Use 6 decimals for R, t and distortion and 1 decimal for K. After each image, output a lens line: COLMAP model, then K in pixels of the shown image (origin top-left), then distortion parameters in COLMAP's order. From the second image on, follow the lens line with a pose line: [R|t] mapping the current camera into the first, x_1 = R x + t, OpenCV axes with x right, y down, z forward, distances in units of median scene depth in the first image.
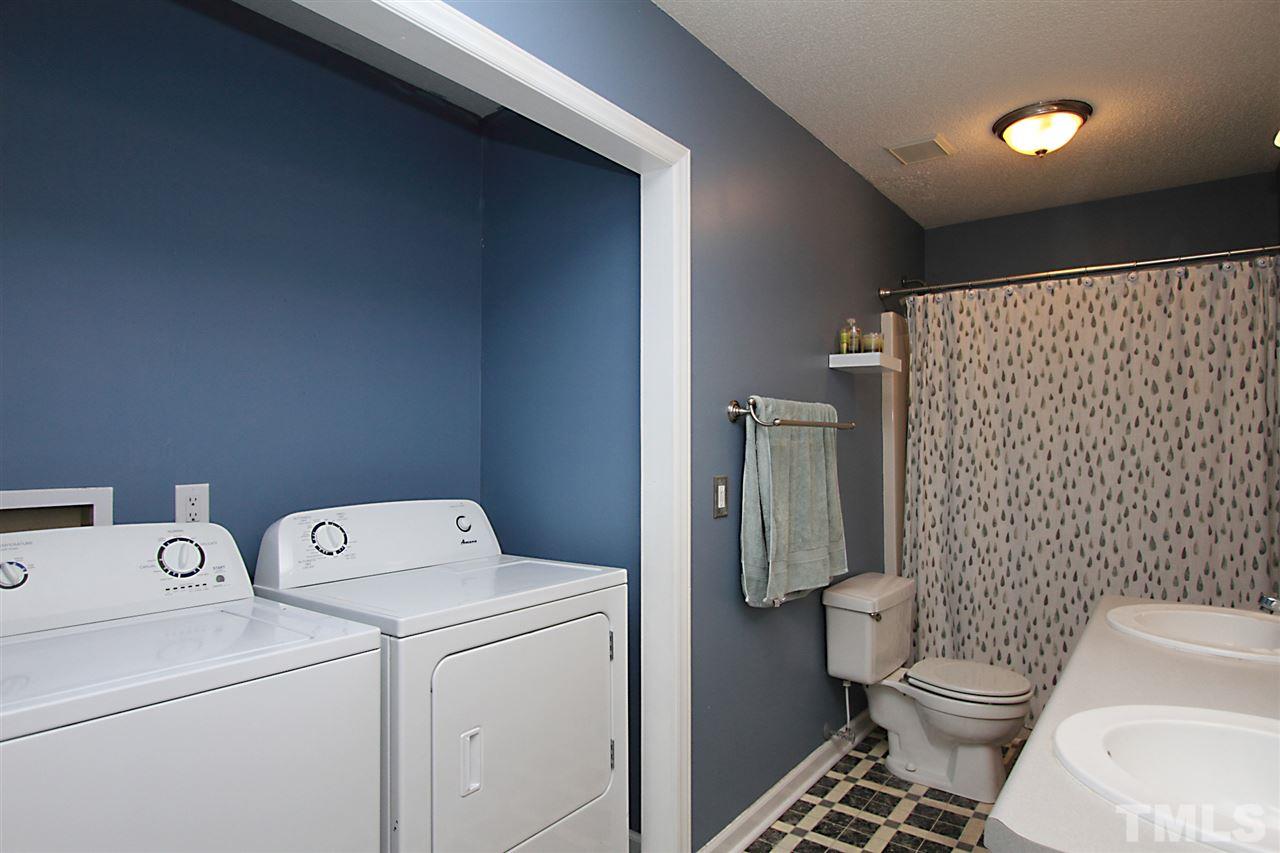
lens RADIAL K [[732.2, 0, 642.1], [0, 732.2, 430.5], [0, 0, 1]] dist [0.000339, 0.001468]
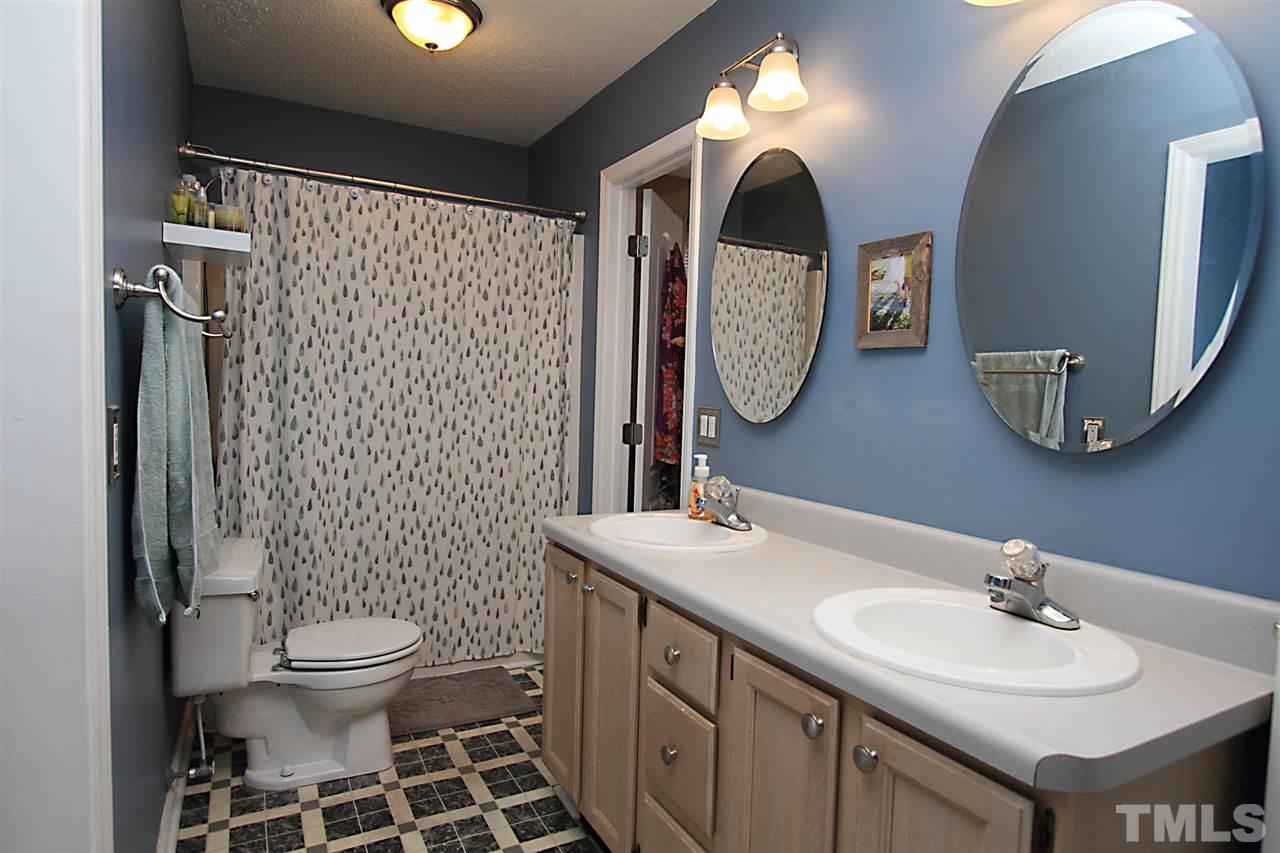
lens RADIAL K [[732.2, 0, 641.7], [0, 732.2, 430.7], [0, 0, 1]] dist [0.000339, 0.001468]
pose [[0.415544, -0.042001, 0.908603, -0.171479], [-0.047059, 0.996603, 0.067591, 0.017412], [-0.908355, -0.070845, 0.412156, 0.327321]]
